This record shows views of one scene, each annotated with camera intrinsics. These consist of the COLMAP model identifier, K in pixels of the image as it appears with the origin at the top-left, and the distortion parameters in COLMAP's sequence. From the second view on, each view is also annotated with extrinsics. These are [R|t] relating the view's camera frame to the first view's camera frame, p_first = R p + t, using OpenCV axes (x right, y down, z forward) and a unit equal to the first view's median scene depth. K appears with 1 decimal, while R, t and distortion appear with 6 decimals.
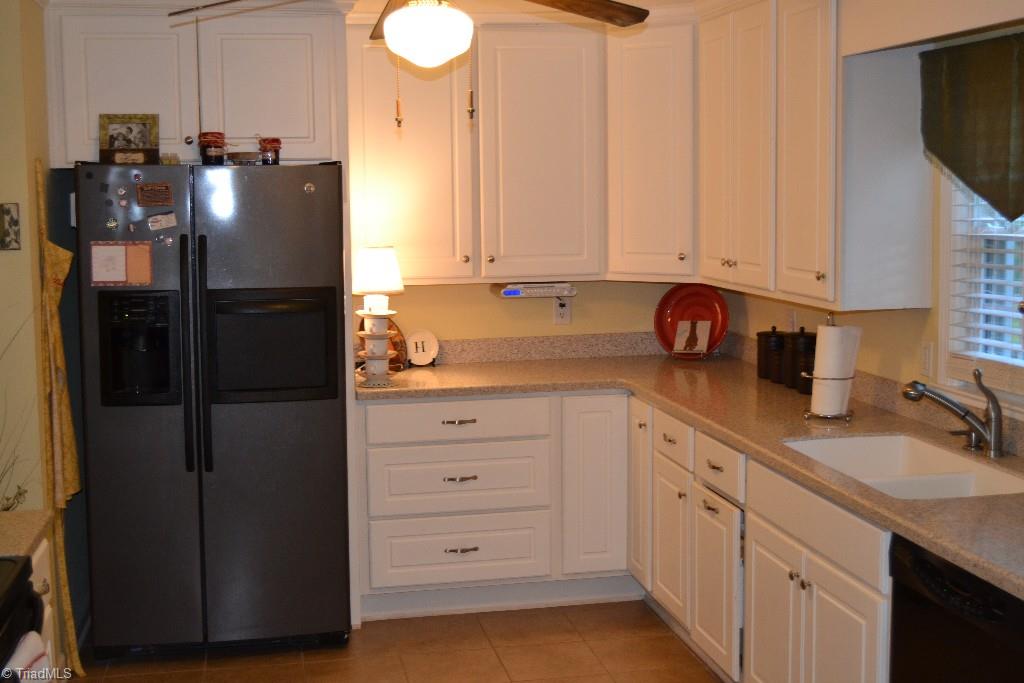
lens RADIAL K [[1313.9, 0, 513.3], [0, 1313.9, 337.6], [0, 0, 1]] dist [-0.047960, 0.000000]
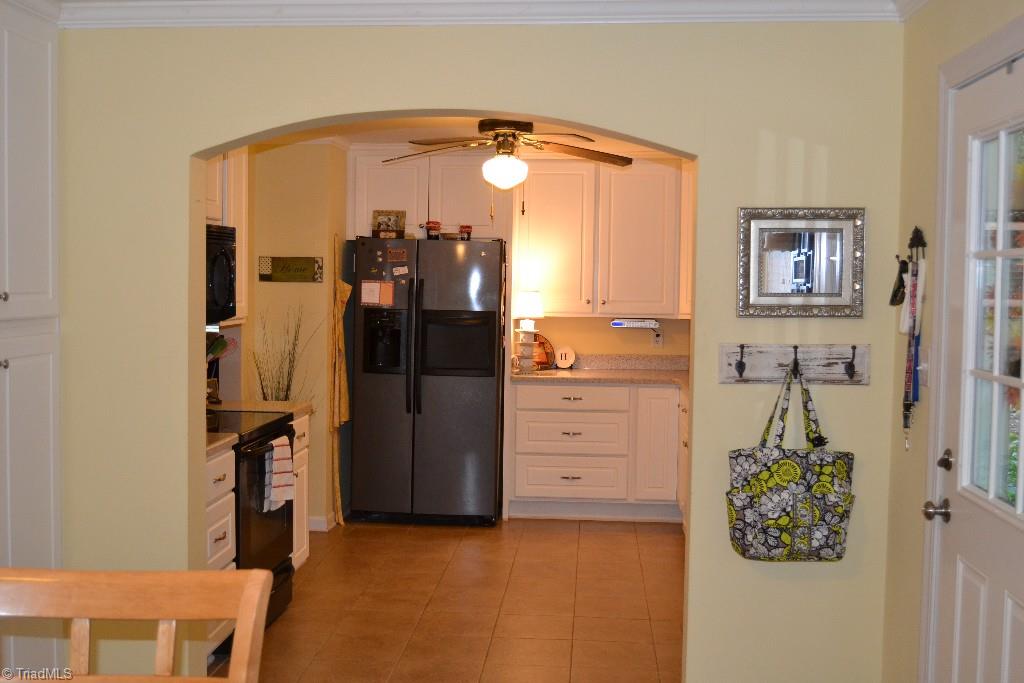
lens RADIAL K [[1150.5, 0, 511.0], [0, 1150.5, 342.5], [0, 0, 1]] dist [-0.022490, 0.000000]
pose [[0.961973, 0.041485, -0.269977, 0.291608], [-0.057189, 0.997082, -0.050564, 0.076601], [0.267092, 0.064081, 0.961538, -0.442402]]
